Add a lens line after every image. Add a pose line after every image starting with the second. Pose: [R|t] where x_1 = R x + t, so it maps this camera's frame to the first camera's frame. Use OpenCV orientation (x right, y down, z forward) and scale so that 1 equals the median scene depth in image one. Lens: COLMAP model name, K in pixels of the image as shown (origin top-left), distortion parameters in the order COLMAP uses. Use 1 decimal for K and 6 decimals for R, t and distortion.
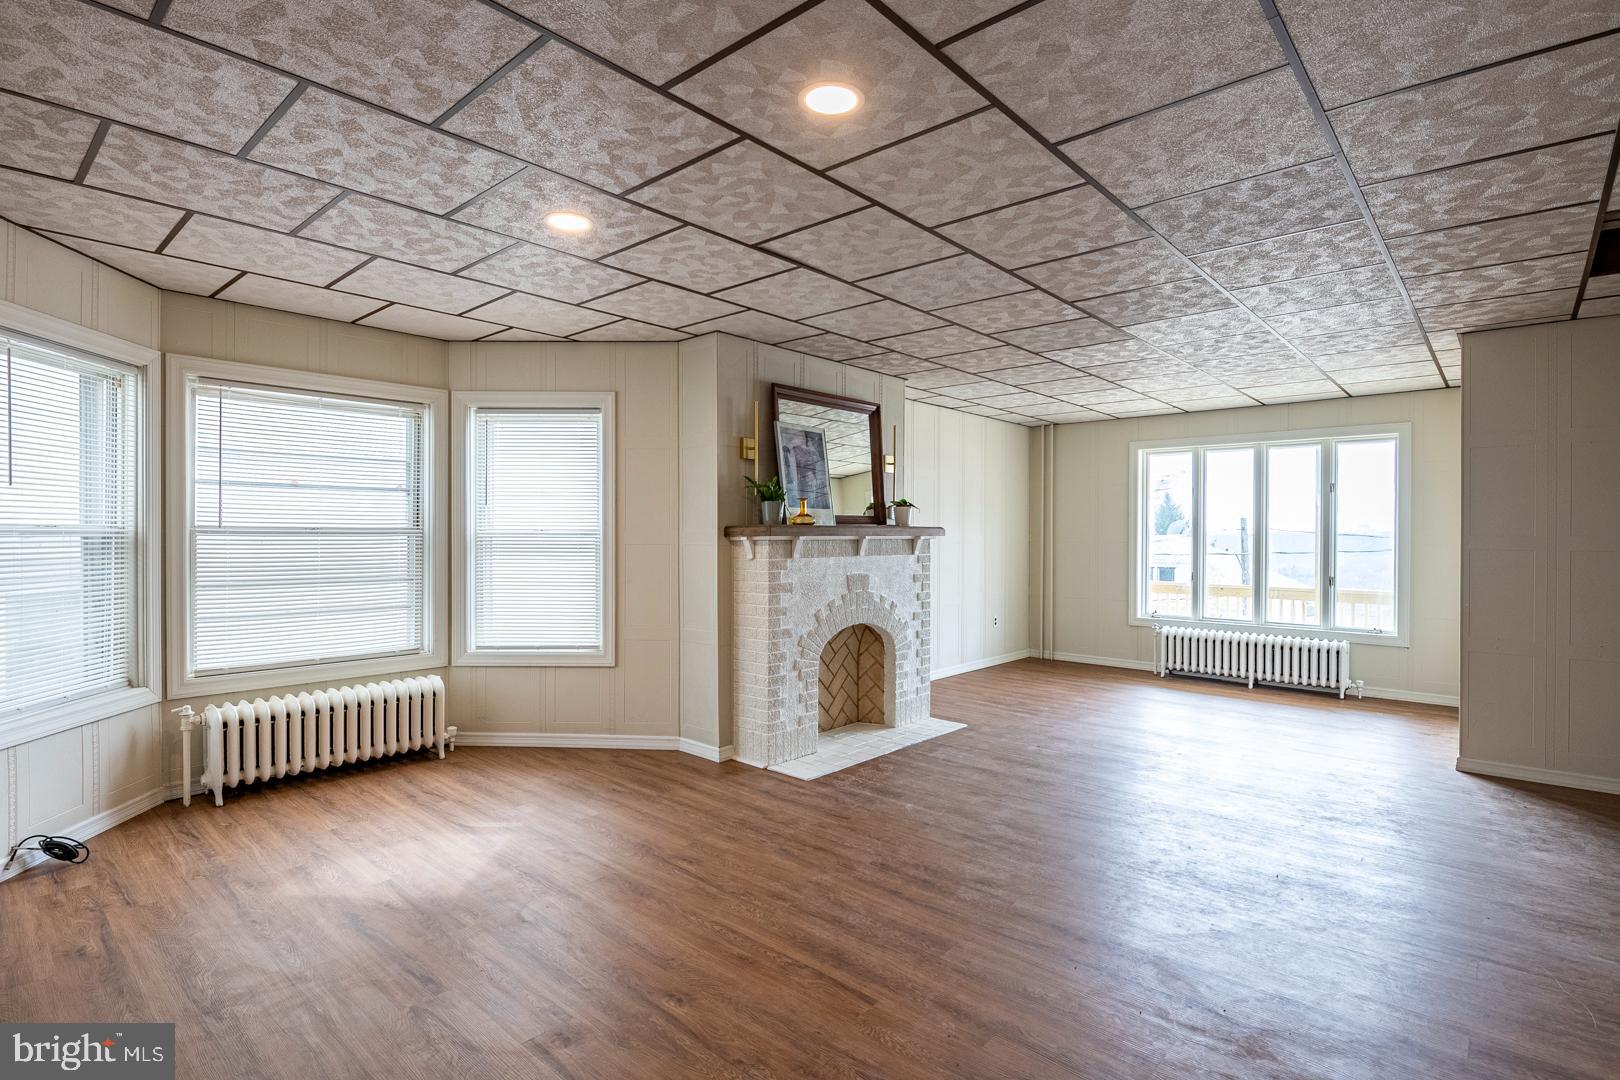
lens RADIAL K [[797.7, 0, 795.7], [0, 797.7, 526.9], [0, 0, 1]] dist [-0.005191, -0.005592]
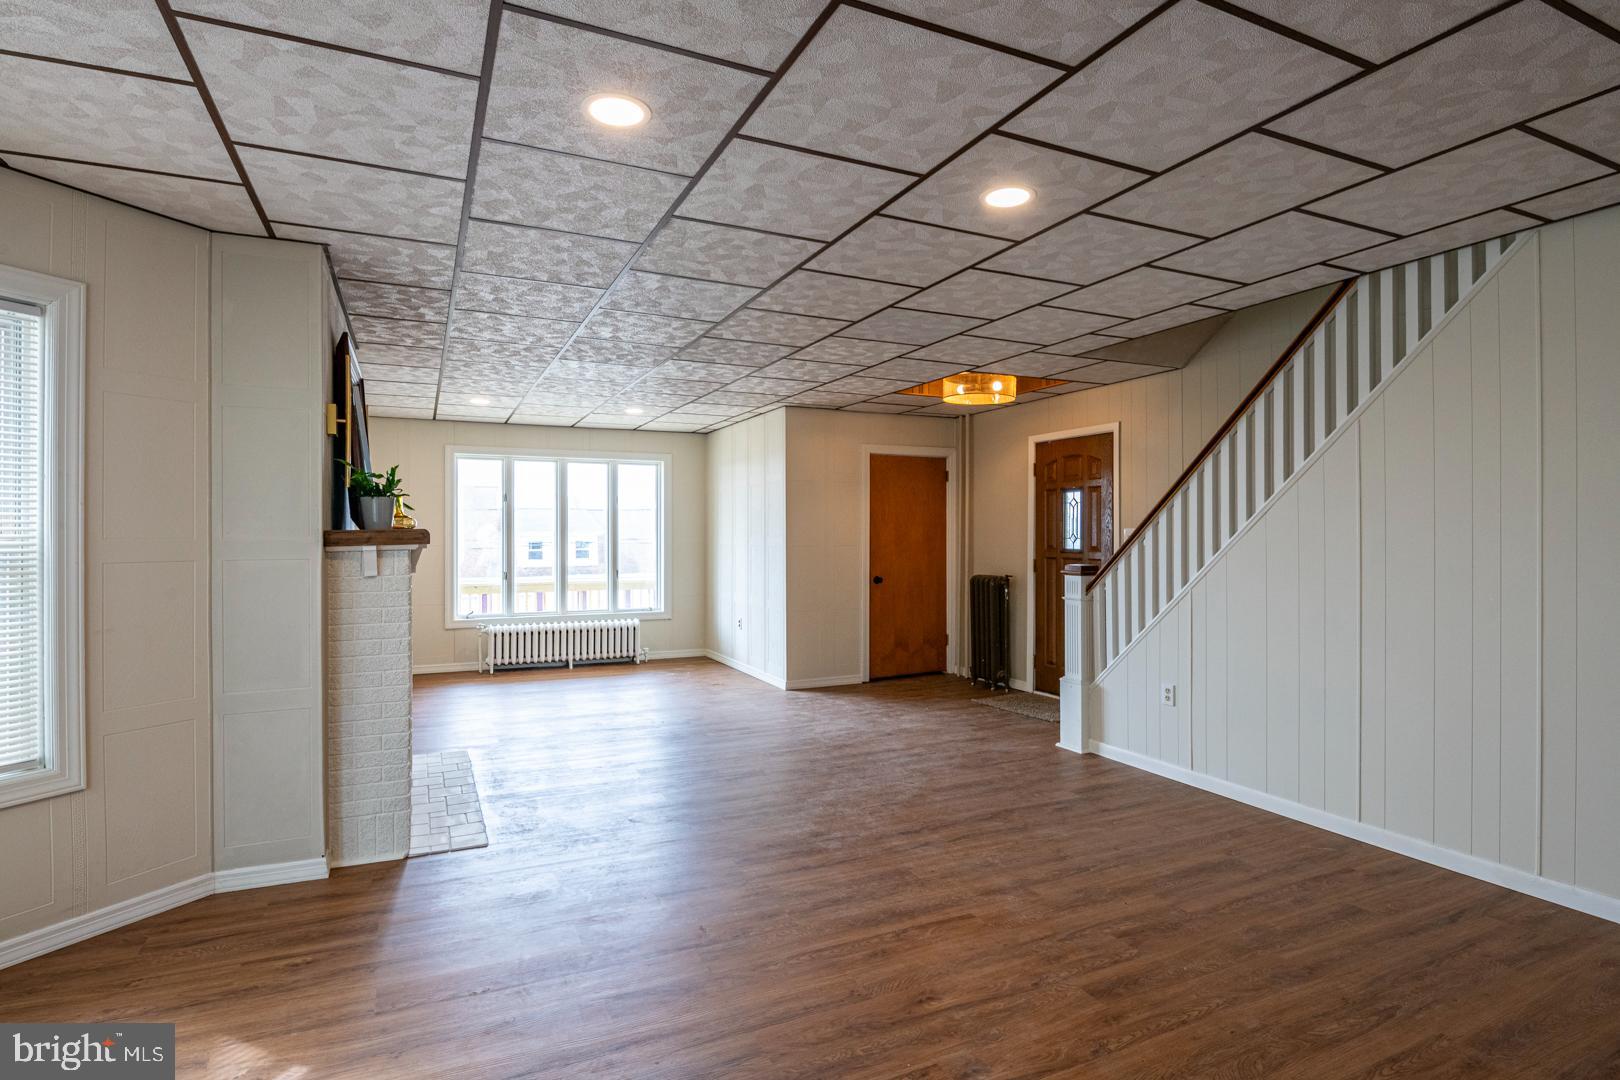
lens RADIAL K [[797.7, 0, 788.0], [0, 797.7, 520.4], [0, 0, 1]] dist [-0.005191, -0.005592]
pose [[0.400585, 0.012222, 0.916178, -0.530455], [-0.004451, 0.999925, -0.011393, -0.003146], [-0.916249, 0.000486, 0.400610, 0.346004]]
